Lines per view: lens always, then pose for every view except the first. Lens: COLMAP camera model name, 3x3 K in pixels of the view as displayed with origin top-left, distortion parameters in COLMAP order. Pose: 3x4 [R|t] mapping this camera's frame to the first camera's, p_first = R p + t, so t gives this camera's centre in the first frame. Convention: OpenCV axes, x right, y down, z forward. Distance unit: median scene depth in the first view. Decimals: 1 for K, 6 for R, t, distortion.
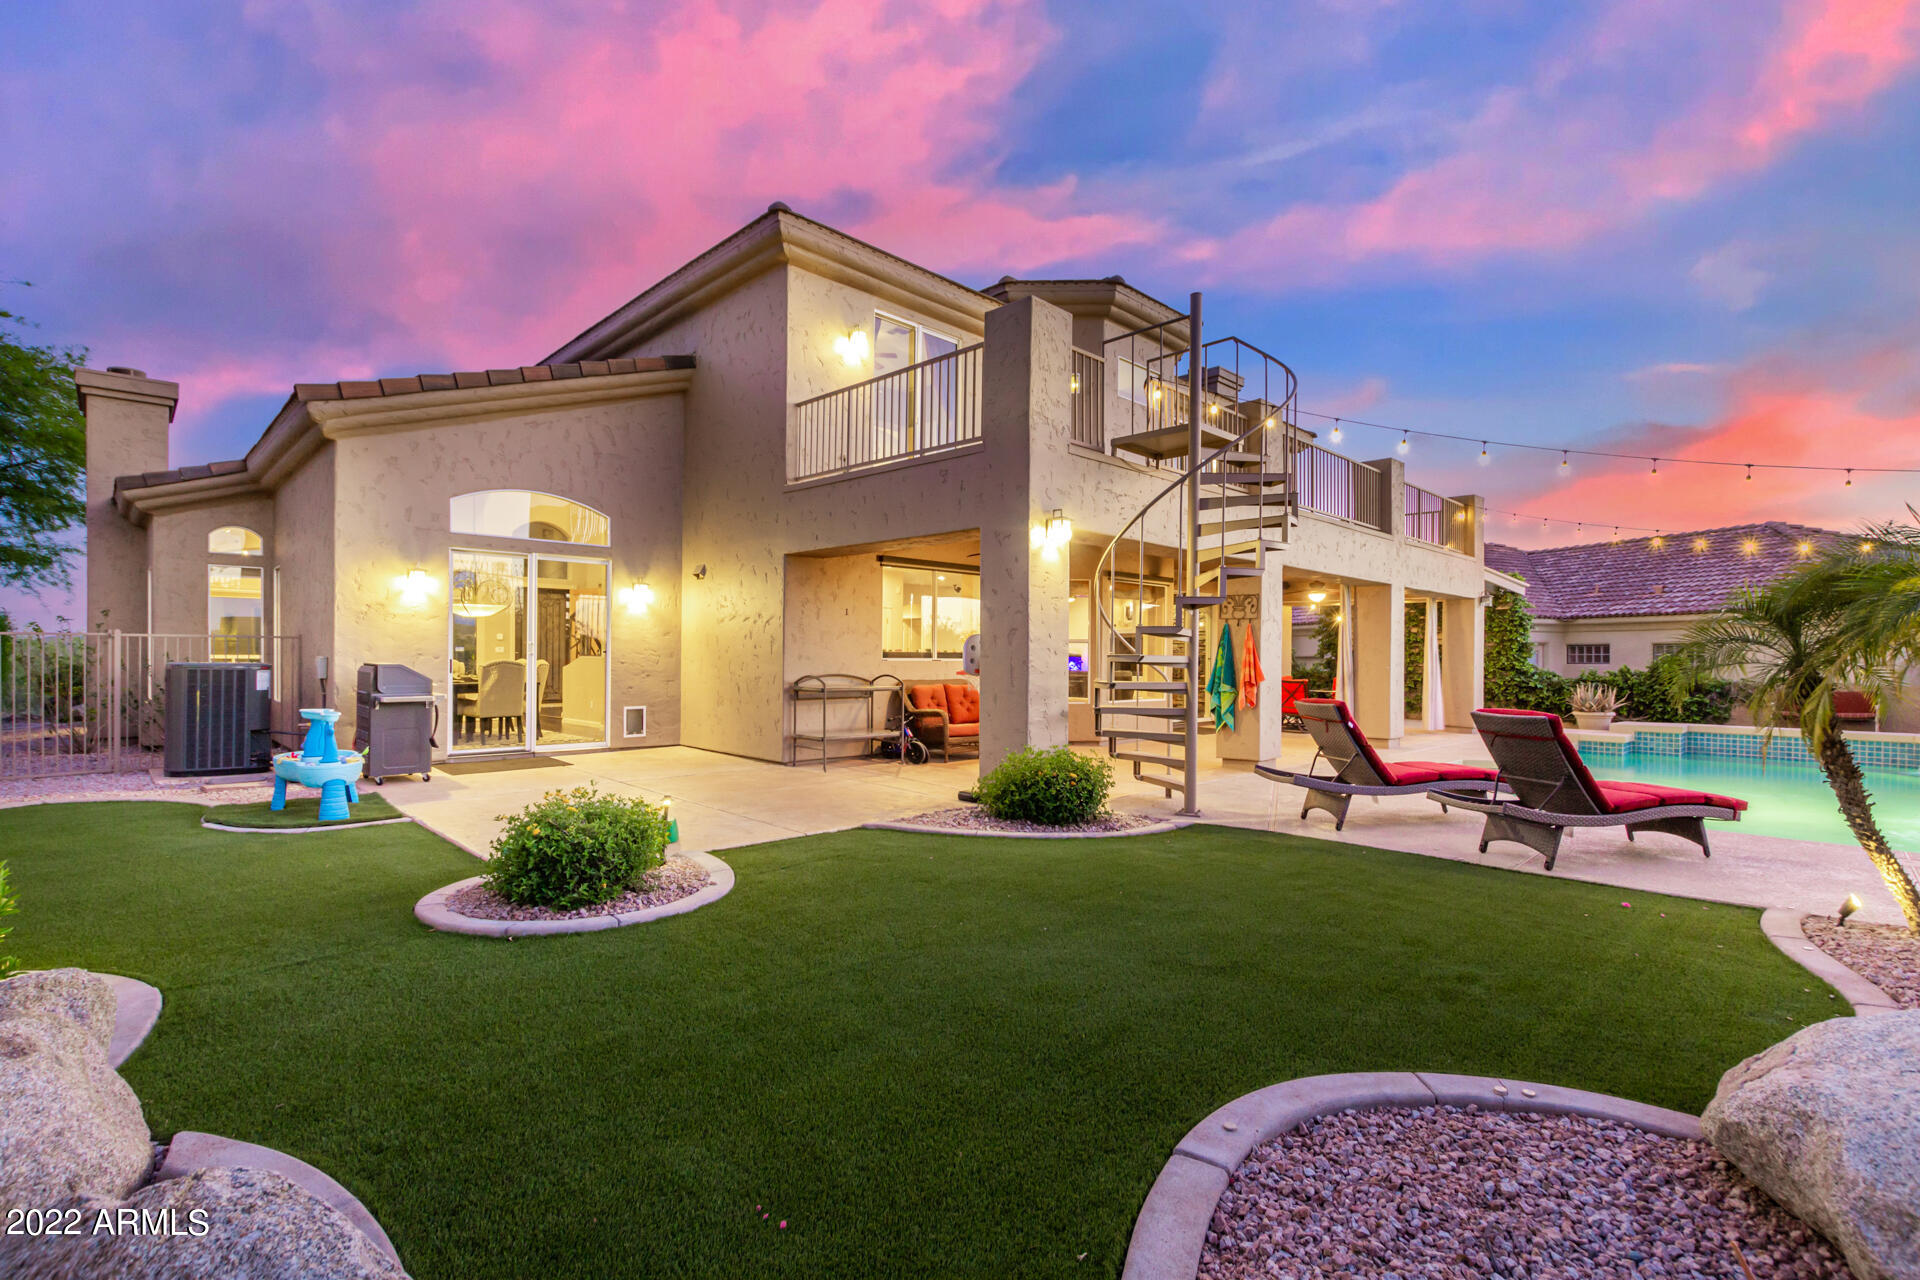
lens RADIAL K [[886.1, 0, 958.1], [0, 886.1, 650.1], [0, 0, 1]] dist [0.013170, -0.000313]
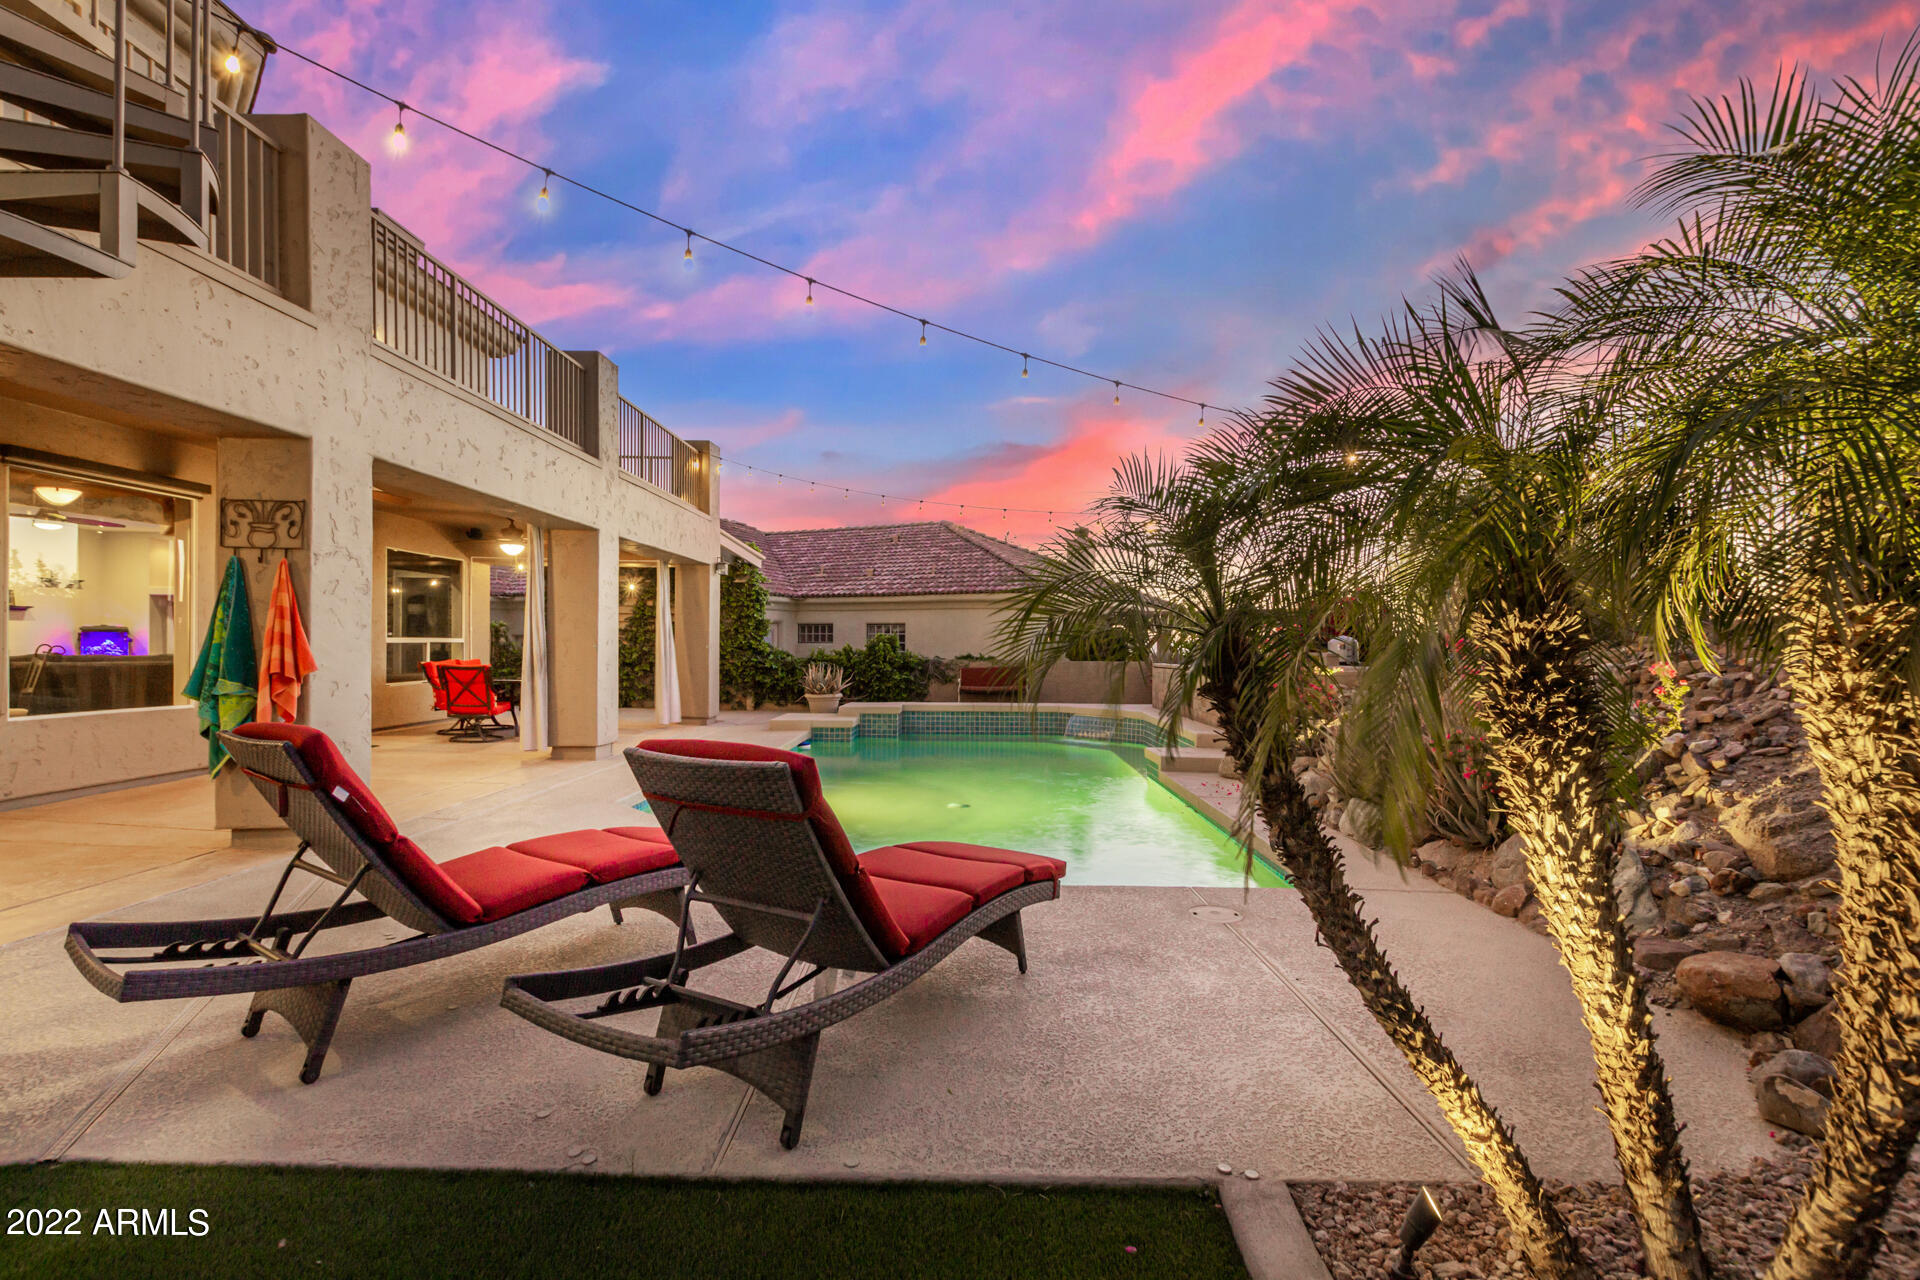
lens RADIAL K [[886.1, 0, 958.1], [0, 886.1, 650.1], [0, 0, 1]] dist [0.013170, -0.000313]
pose [[0.709571, -0.005970, 0.704608, 0.154548], [-0.008369, 0.999822, 0.016900, 0.006784], [-0.704584, -0.017889, 0.709395, 0.236478]]
